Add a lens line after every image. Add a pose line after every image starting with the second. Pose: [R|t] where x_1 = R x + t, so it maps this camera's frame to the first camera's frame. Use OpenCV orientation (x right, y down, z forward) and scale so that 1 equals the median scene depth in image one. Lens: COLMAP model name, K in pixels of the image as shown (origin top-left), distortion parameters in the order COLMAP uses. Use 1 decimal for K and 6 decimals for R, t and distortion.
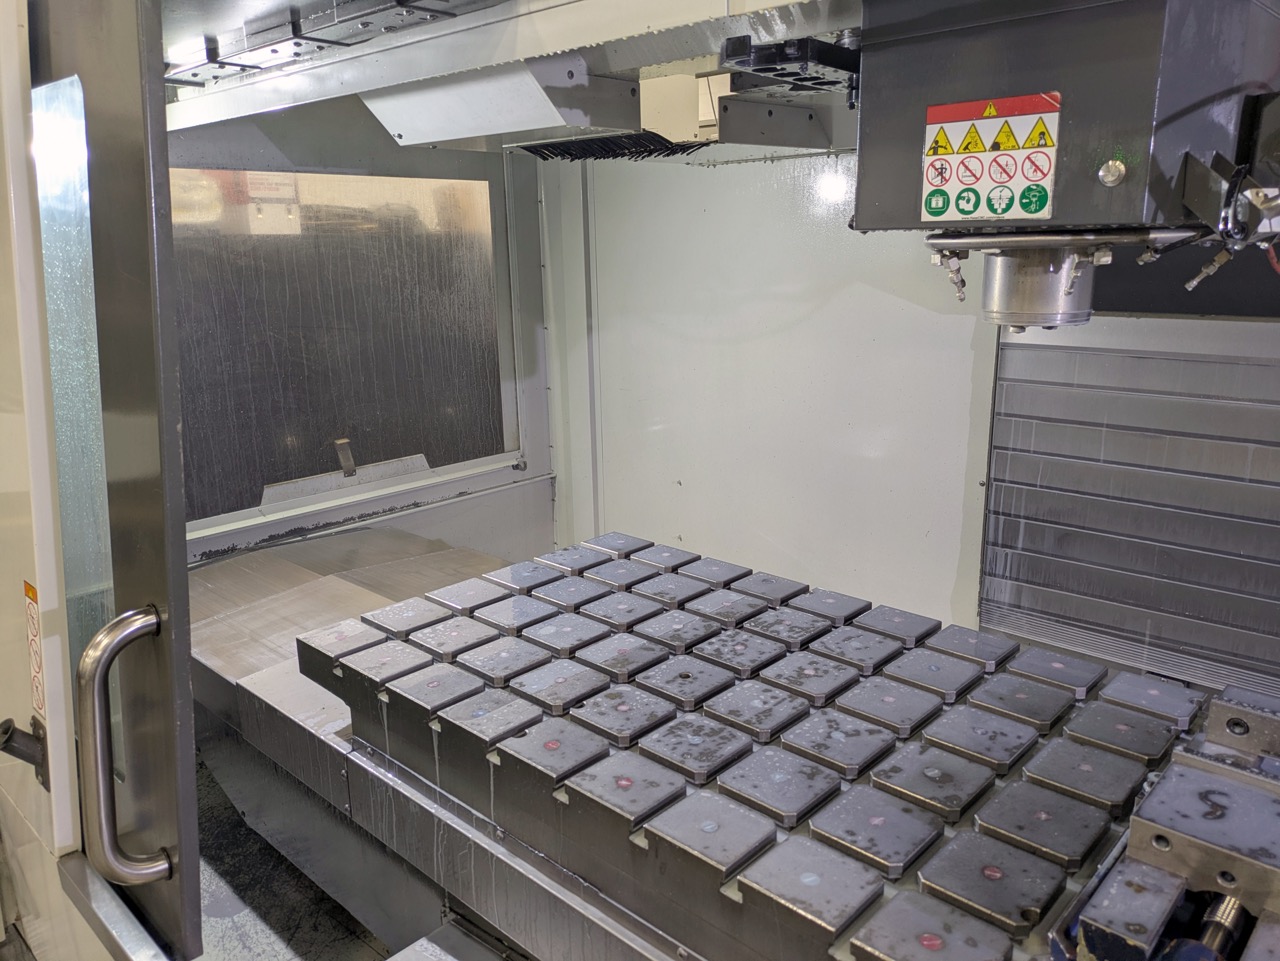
lens RADIAL K [[947.6, 0, 633.8], [0, 947.6, 478.5], [0, 0, 1]] dist [0.055212, -0.063562]
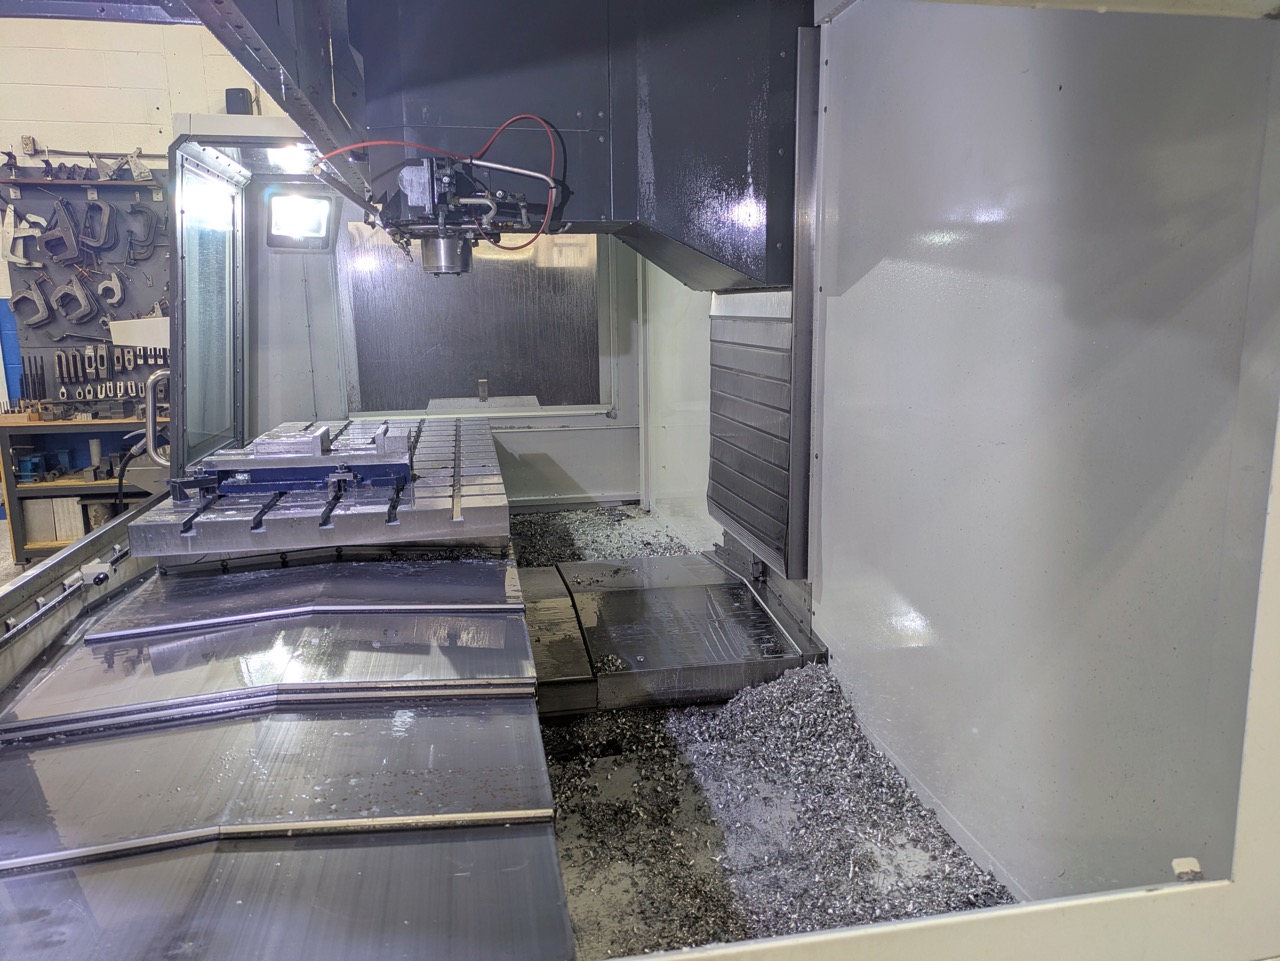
lens RADIAL K [[947.6, 0, 633.8], [0, 947.6, 478.5], [0, 0, 1]] dist [0.055212, -0.063562]
pose [[0.803308, 0.108532, -0.585591, 2.426197], [-0.144468, 0.989399, -0.014806, 0.315306], [0.577776, 0.096492, 0.810472, -0.495379]]
